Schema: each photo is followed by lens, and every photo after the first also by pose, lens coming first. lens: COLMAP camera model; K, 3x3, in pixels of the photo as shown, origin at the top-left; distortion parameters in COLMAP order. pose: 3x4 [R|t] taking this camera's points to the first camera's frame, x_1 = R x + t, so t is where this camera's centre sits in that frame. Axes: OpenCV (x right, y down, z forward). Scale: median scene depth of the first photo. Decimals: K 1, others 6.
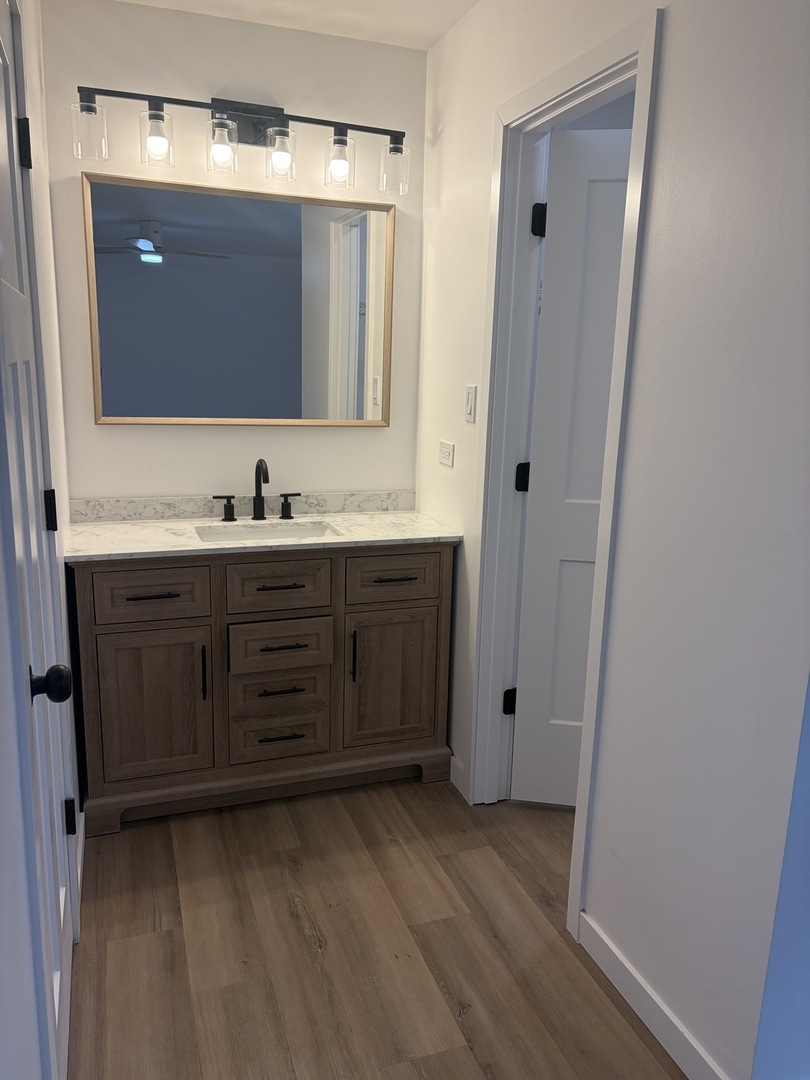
lens RADIAL K [[818.4, 0, 404.8], [0, 818.4, 539.2], [0, 0, 1]] dist [0.035761, -0.021533]
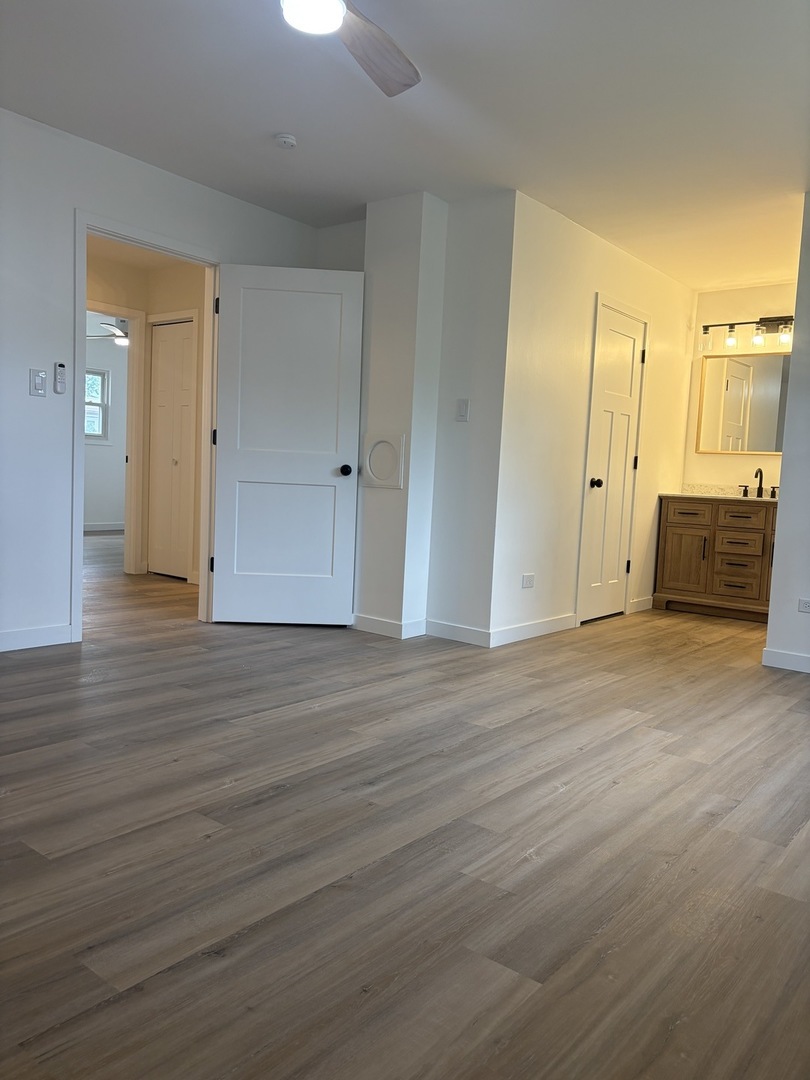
lens RADIAL K [[818.4, 0, 405.2], [0, 818.4, 540.6], [0, 0, 1]] dist [0.035761, -0.021533]
pose [[0.521794, 0.069705, -0.850219, 1.322927], [-0.213646, 0.975572, -0.051136, 0.442012], [0.825885, 0.208328, 0.523940, -0.977312]]
